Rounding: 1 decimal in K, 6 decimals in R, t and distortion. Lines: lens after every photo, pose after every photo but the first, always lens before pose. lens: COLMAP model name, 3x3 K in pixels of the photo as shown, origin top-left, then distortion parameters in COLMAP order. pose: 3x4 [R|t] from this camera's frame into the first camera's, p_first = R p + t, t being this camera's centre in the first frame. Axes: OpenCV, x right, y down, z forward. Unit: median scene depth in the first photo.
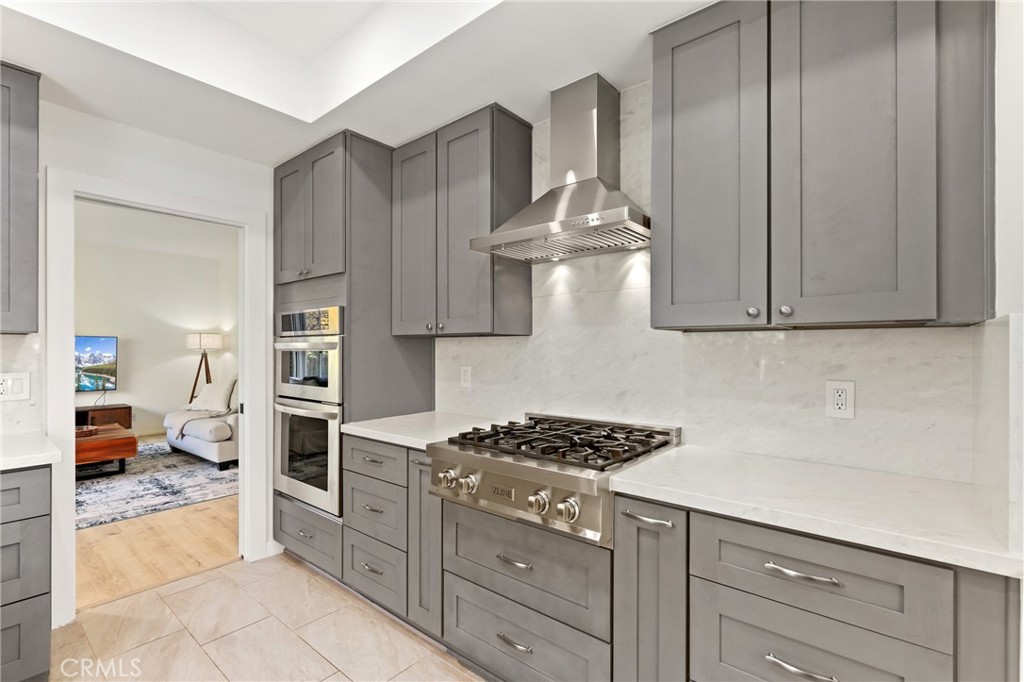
lens RADIAL K [[459.0, 0, 516.7], [0, 459.0, 346.8], [0, 0, 1]] dist [-0.000754, -0.000067]
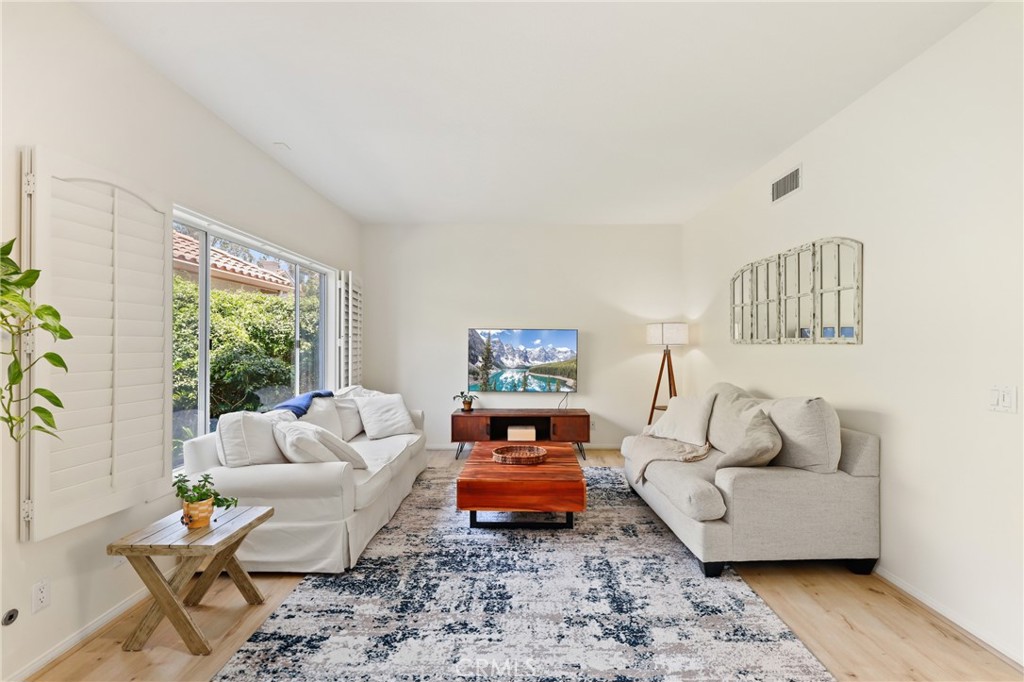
lens RADIAL K [[459.0, 0, 516.7], [0, 459.0, 346.8], [0, 0, 1]] dist [-0.000754, -0.000067]
pose [[0.629116, -0.007847, -0.777272, -0.724124], [0.010677, 0.999942, -0.001453, 0.016254], [0.777238, -0.007385, 0.629163, 0.979199]]
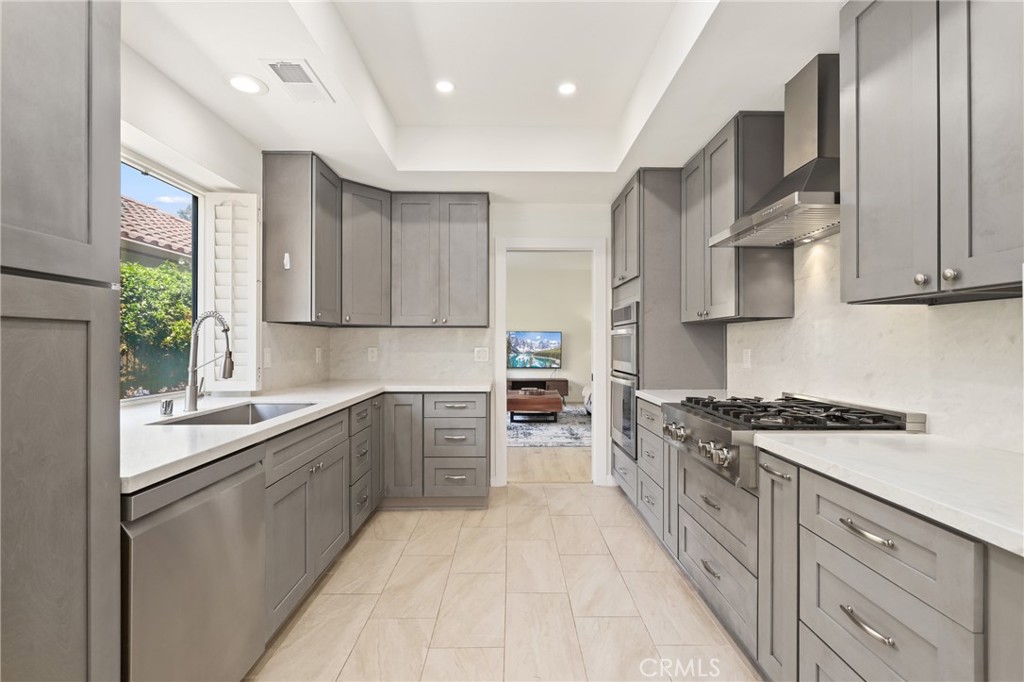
lens RADIAL K [[459.1, 0, 517.7], [0, 459.1, 337.8], [0, 0, 1]] dist [-0.000614, 0.000052]
pose [[0.646018, -0.007543, -0.763285, 0.385714], [0.000492, 0.999955, -0.009465, 0.027854], [0.763322, 0.005740, 0.645993, -0.116469]]
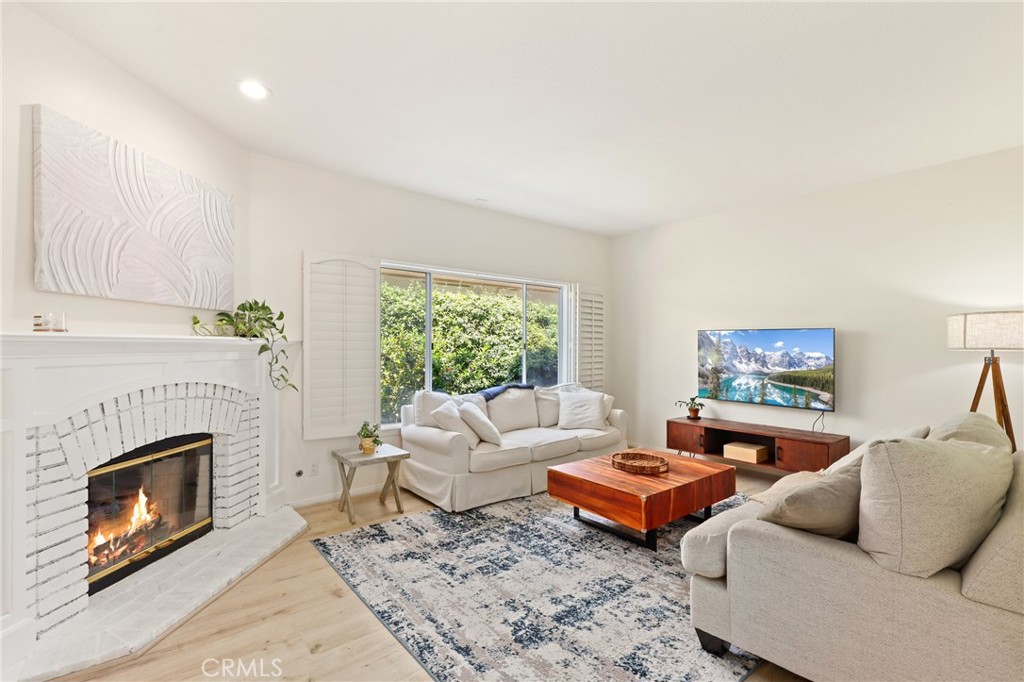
lens RADIAL K [[452.2, 0, 498.1], [0, 452.2, 346.5], [0, 0, 1]] dist [-0.001704, -0.000336]
pose [[-0.196786, -0.010517, -0.980390, -0.427894], [0.003095, 0.999931, -0.011347, 0.019829], [0.980442, -0.005267, -0.196740, 1.741089]]
